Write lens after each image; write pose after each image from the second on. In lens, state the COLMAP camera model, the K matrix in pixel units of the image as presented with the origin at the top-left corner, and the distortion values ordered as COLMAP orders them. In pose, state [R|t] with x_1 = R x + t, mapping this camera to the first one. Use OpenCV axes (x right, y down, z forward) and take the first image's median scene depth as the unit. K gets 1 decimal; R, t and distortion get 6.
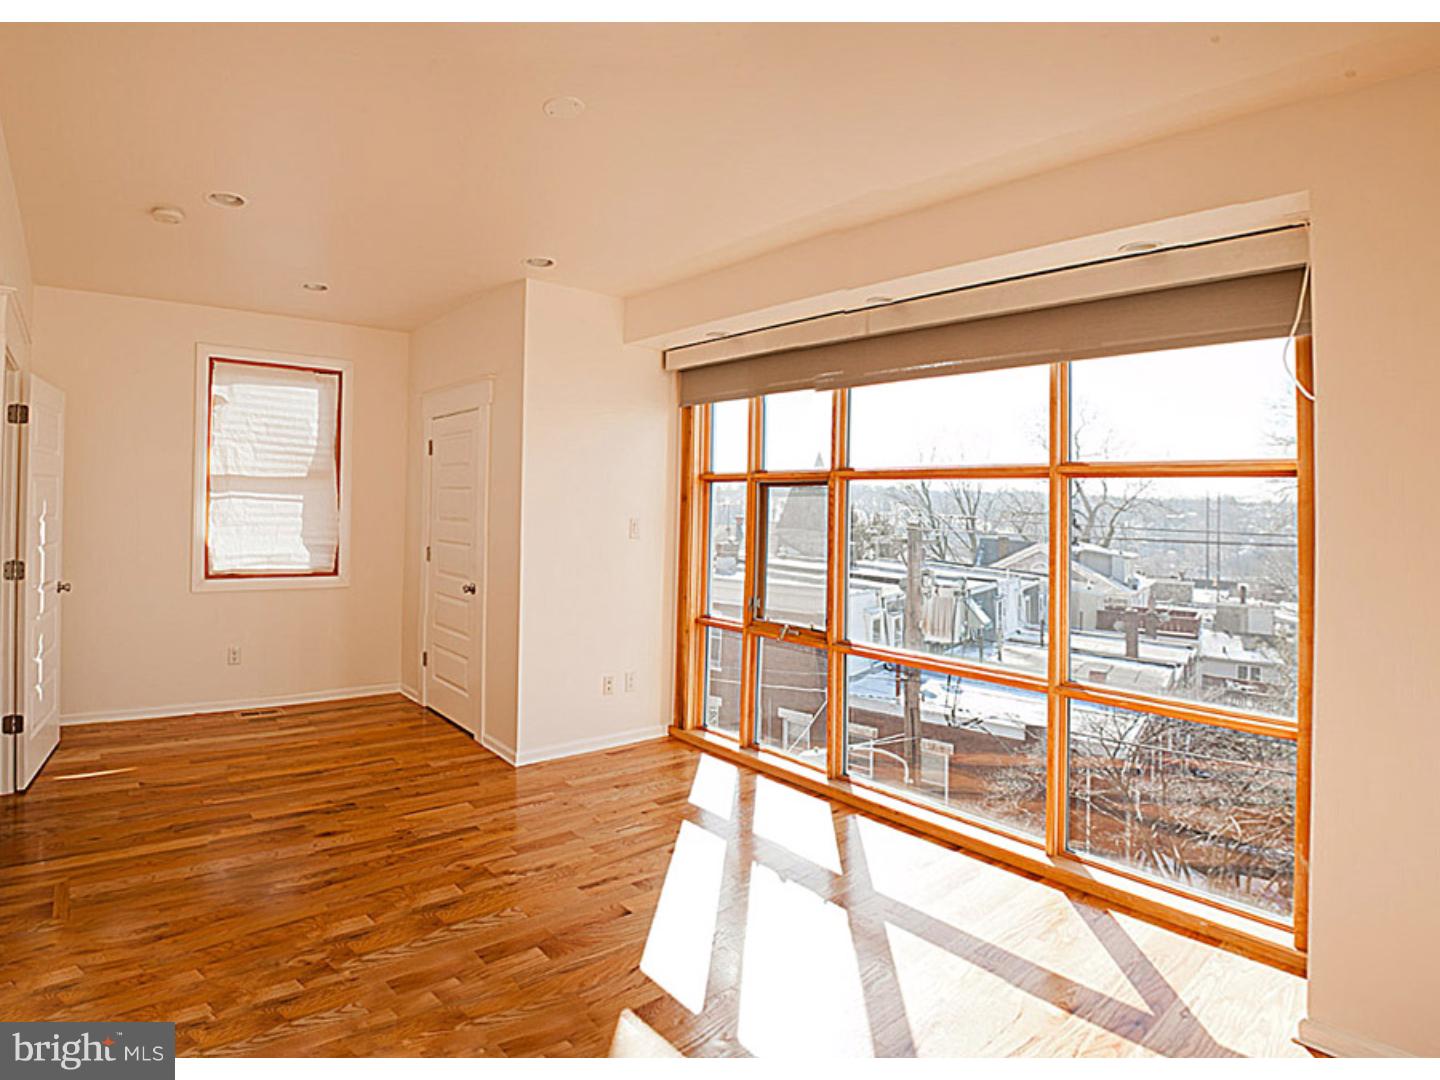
lens RADIAL K [[1122.5, 0, 720.0], [0, 1122.5, 540.0], [0, 0, 1]] dist [-0.002100, -0.188218]
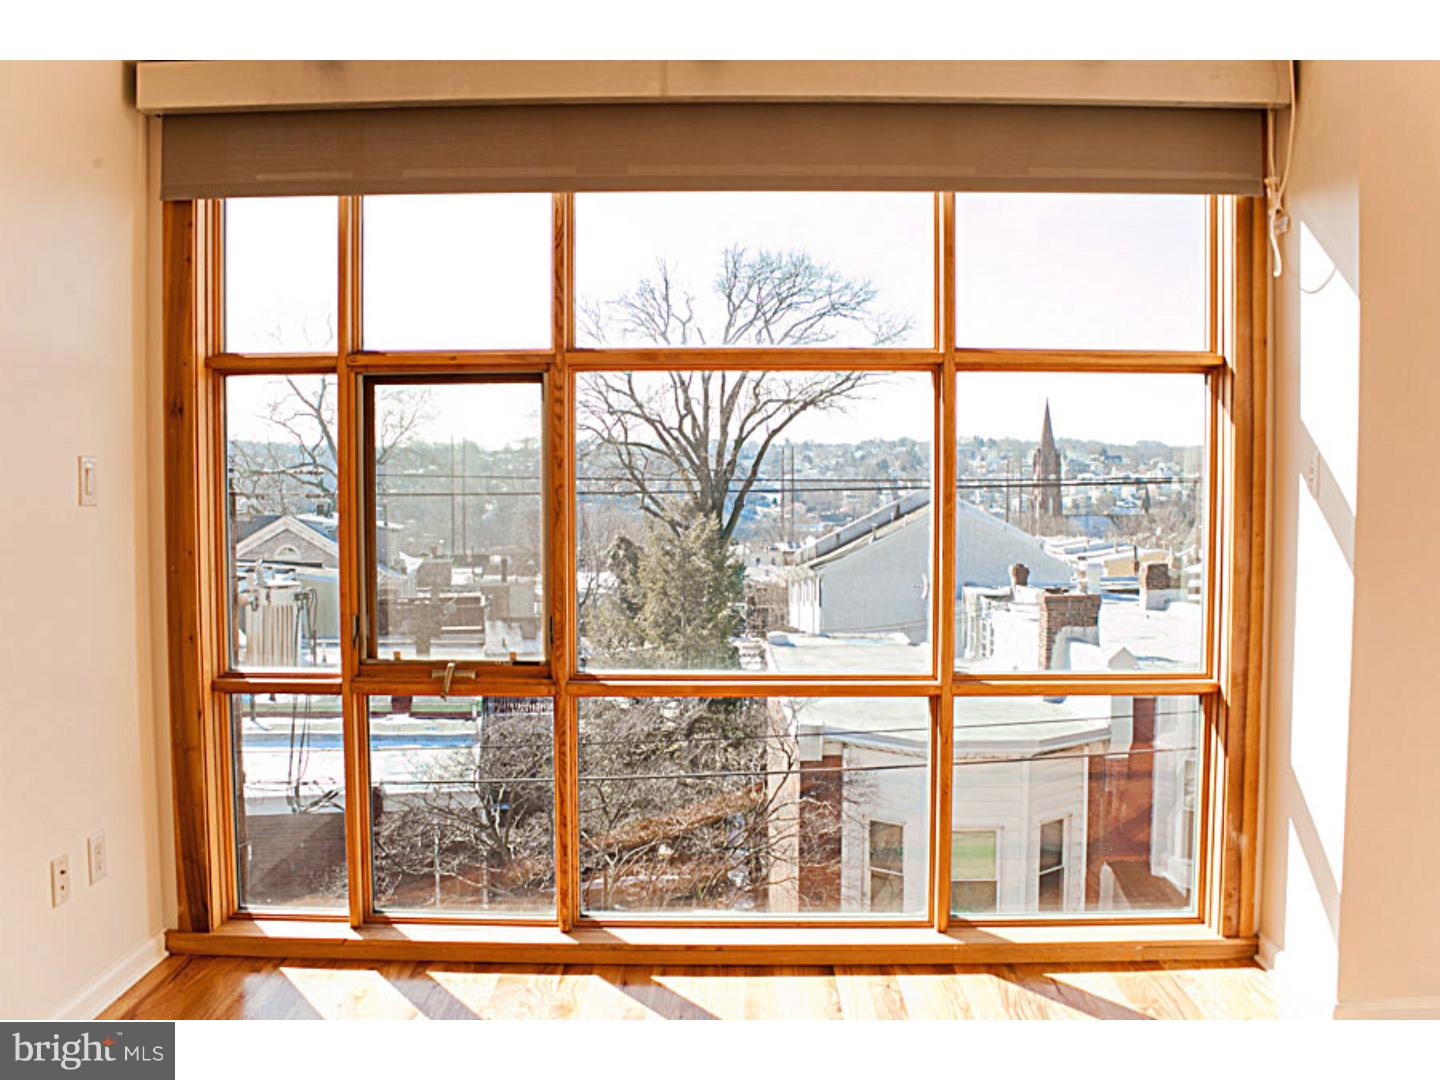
lens RADIAL K [[1119.8, 0, 720.4], [0, 1119.8, 574.8], [0, 0, 1]] dist [-0.040618, -0.129262]
pose [[0.573550, -0.084760, 0.814774, -0.262220], [0.055815, 0.996365, 0.064361, 0.010831], [-0.817267, 0.008562, 0.576196, 0.586580]]
